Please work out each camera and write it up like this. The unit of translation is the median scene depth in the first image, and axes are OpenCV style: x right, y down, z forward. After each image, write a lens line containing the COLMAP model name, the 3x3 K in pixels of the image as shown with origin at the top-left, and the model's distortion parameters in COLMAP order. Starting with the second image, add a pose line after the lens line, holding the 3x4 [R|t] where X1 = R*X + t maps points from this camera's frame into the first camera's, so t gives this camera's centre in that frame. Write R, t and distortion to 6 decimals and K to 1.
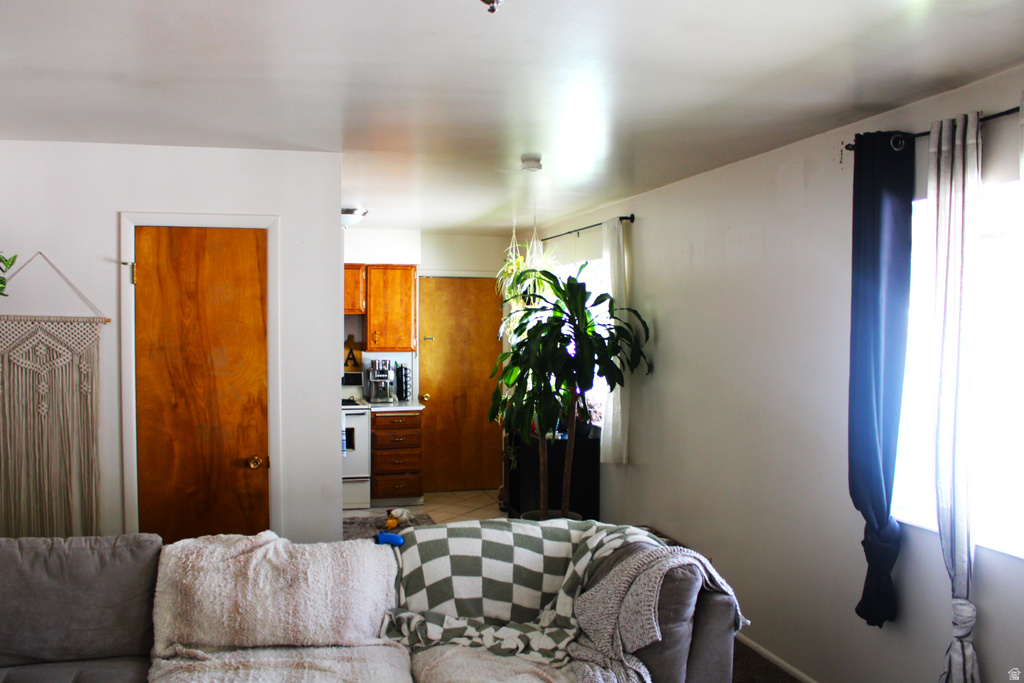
lens RADIAL K [[911.7, 0, 512.0], [0, 911.7, 341.5], [0, 0, 1]] dist [-0.085613, 0.023450]
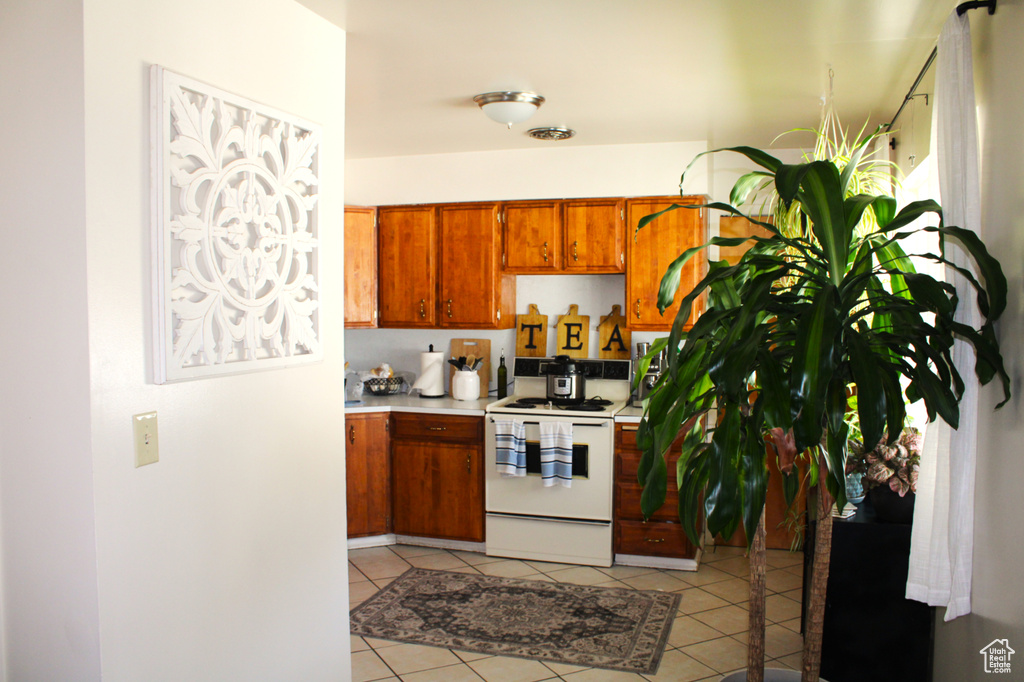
lens RADIAL K [[863.6, 0, 512.0], [0, 863.6, 341.0], [0, 0, 1]] dist [-0.106809, 0.000668]
pose [[0.840896, 0.023848, -0.540671, 0.212313], [-0.008688, 0.999495, 0.030573, 0.001476], [0.541127, -0.021011, 0.840678, 0.808901]]
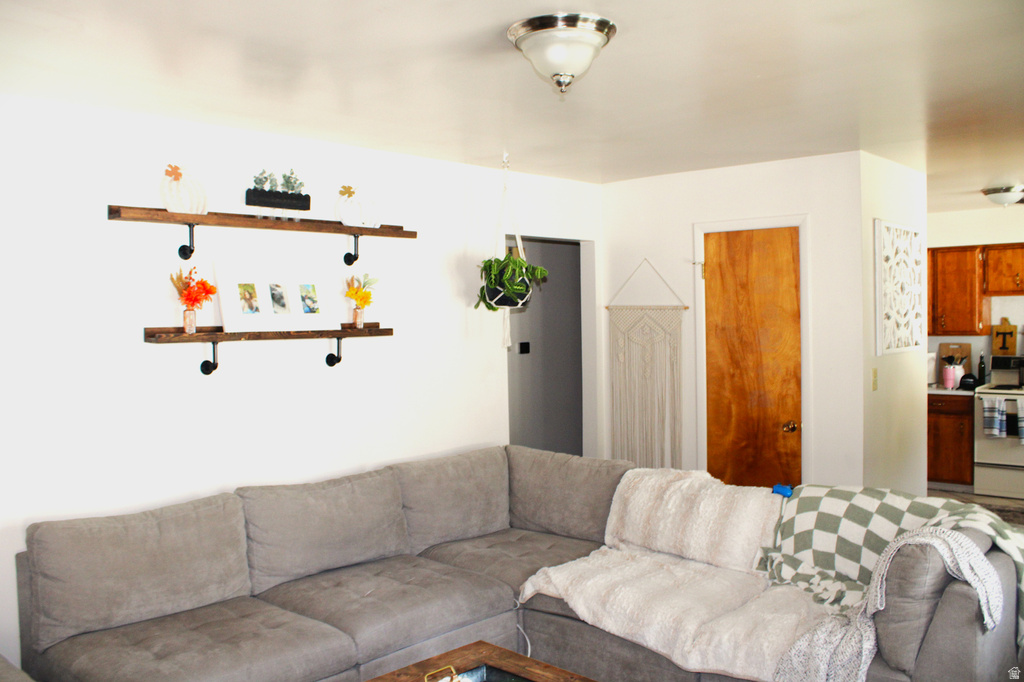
lens RADIAL K [[911.7, 0, 512.0], [0, 911.7, 341.0], [0, 0, 1]] dist [-0.085613, 0.023450]
pose [[0.555448, 0.009958, -0.831491, 0.498563], [0.002826, 0.999900, 0.013864, 0.005860], [0.831546, -0.010051, 0.555365, 0.051649]]
